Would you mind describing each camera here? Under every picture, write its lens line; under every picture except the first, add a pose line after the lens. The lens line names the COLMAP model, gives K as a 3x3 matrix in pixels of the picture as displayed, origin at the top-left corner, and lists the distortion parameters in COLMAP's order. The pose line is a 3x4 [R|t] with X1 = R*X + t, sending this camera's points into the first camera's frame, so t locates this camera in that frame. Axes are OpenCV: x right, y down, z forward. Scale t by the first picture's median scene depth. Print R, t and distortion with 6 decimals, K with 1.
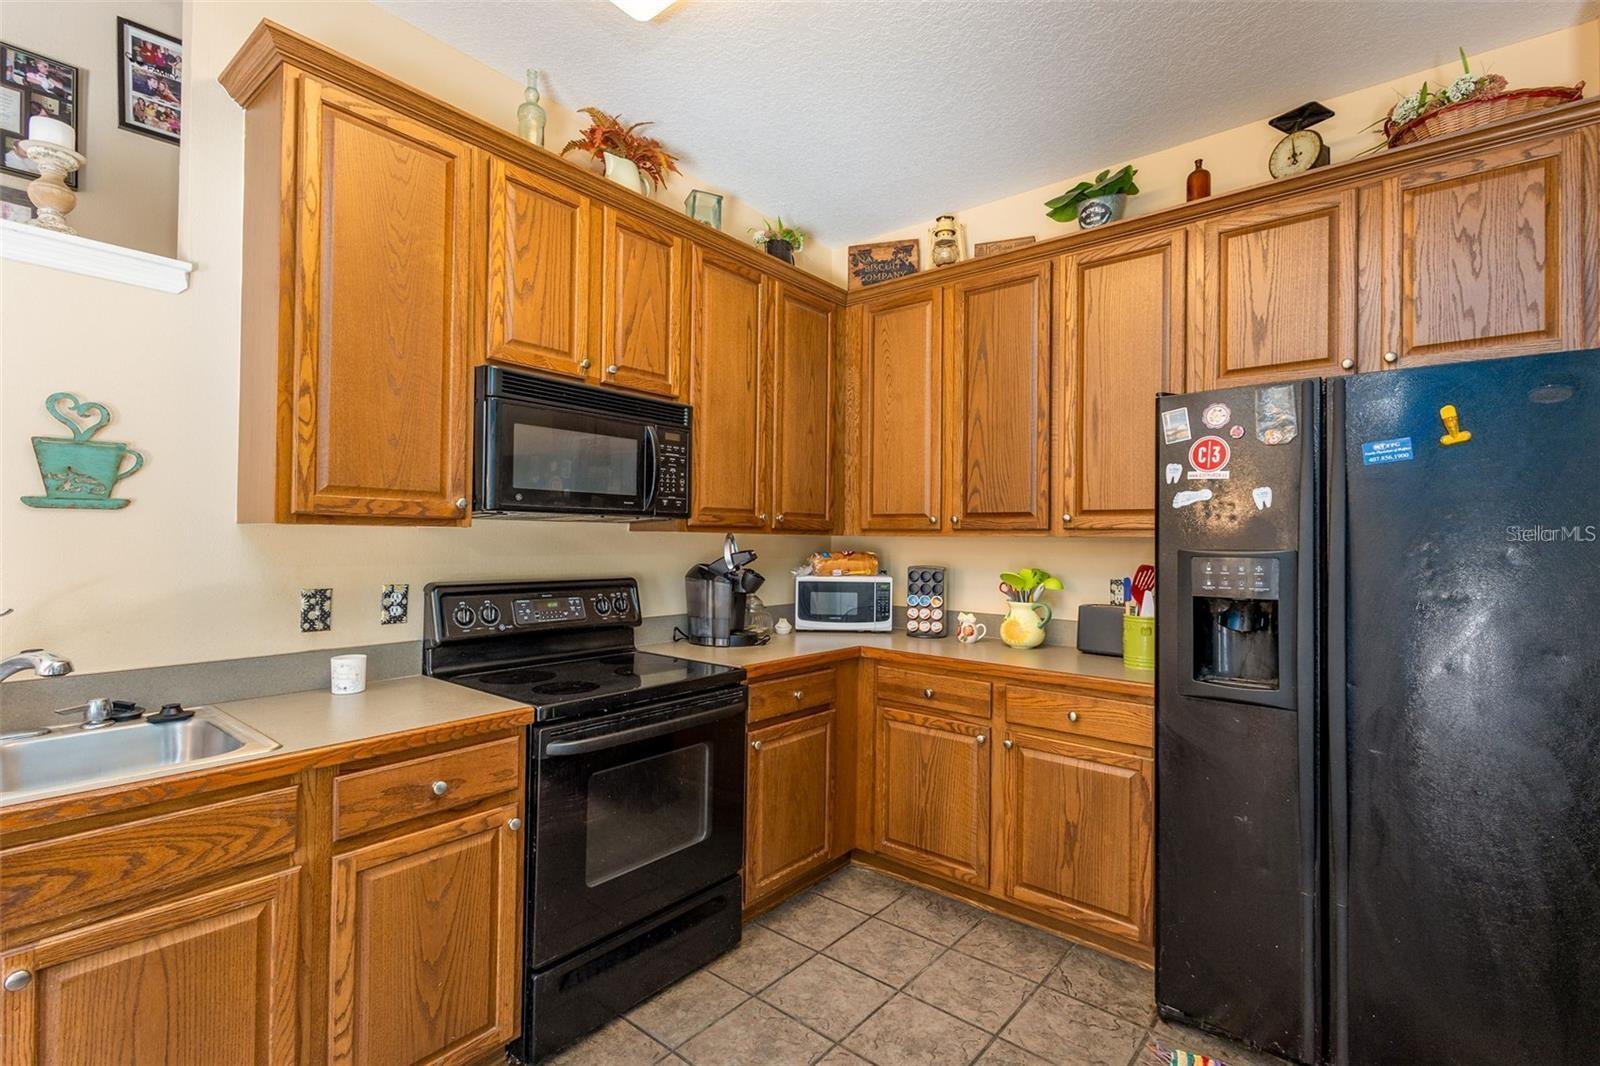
lens RADIAL K [[733.5, 0, 800.0], [0, 733.5, 533.0], [0, 0, 1]] dist [0.001985, -0.000329]
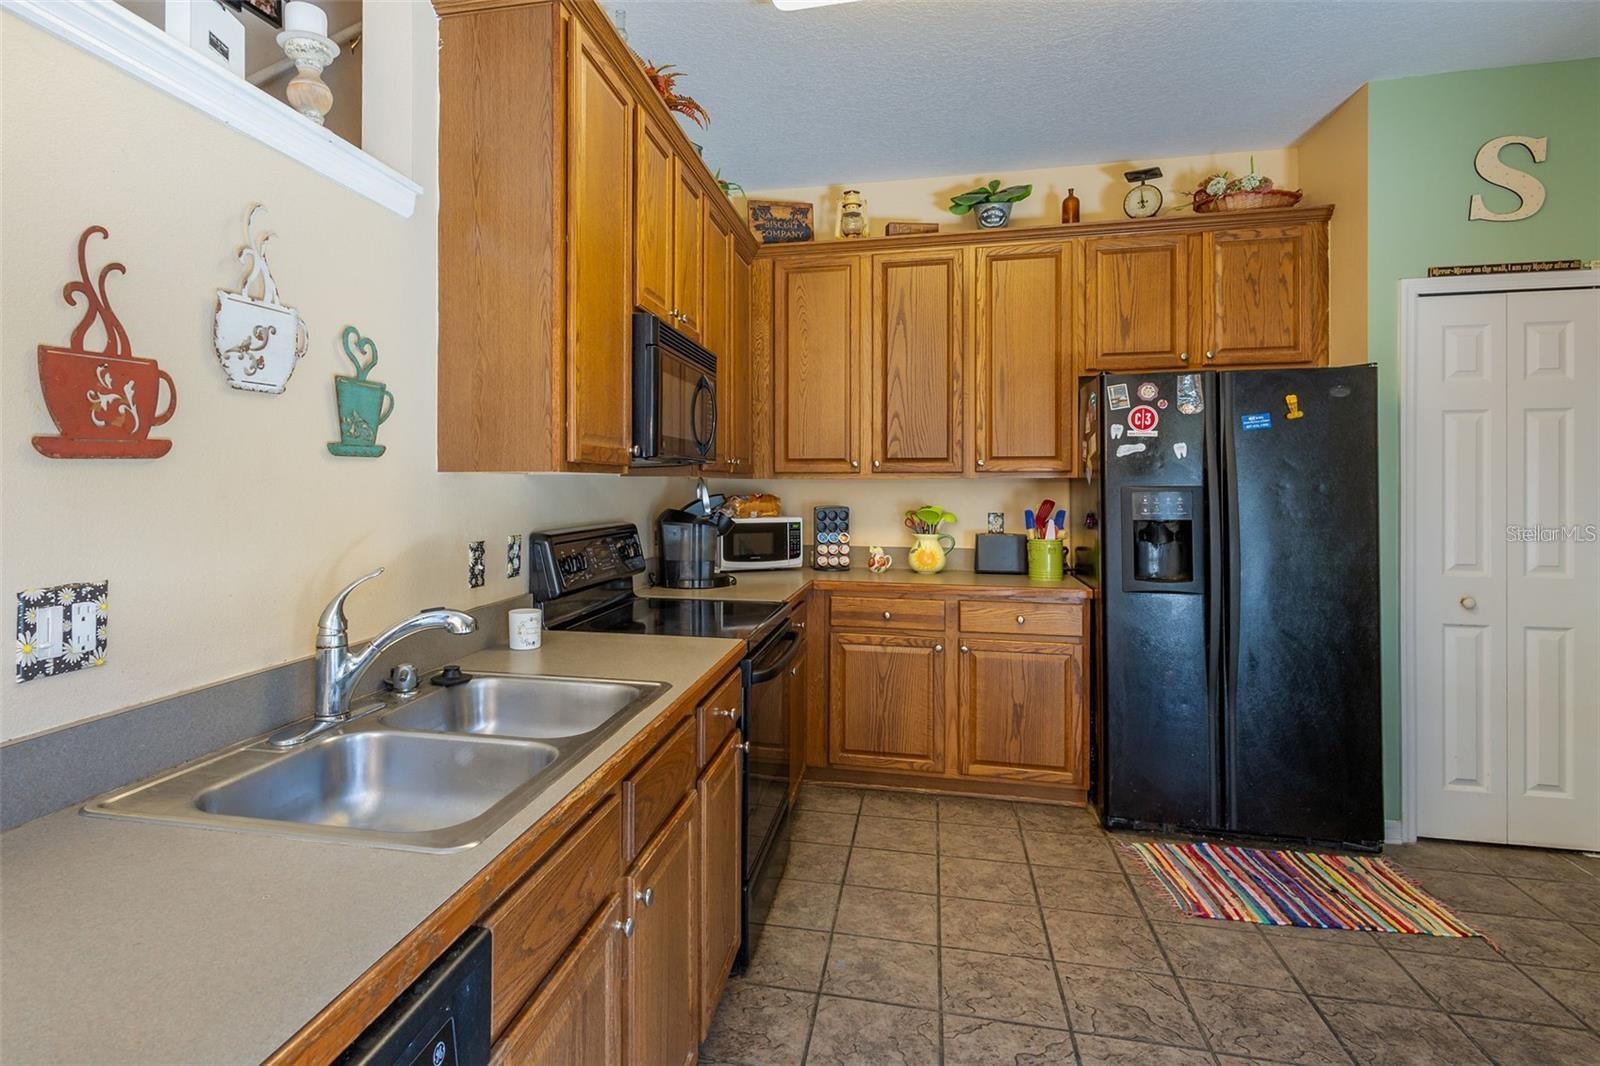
lens RADIAL K [[843.0, 0, 714.8], [0, 843.0, 480.9], [0, 0, 1]] dist [0.003223, -0.001051]
pose [[0.898630, -0.010125, 0.438590, -0.708451], [0.006830, 0.999935, 0.009091, -0.006651], [-0.438653, -0.005174, 0.898642, -0.073632]]
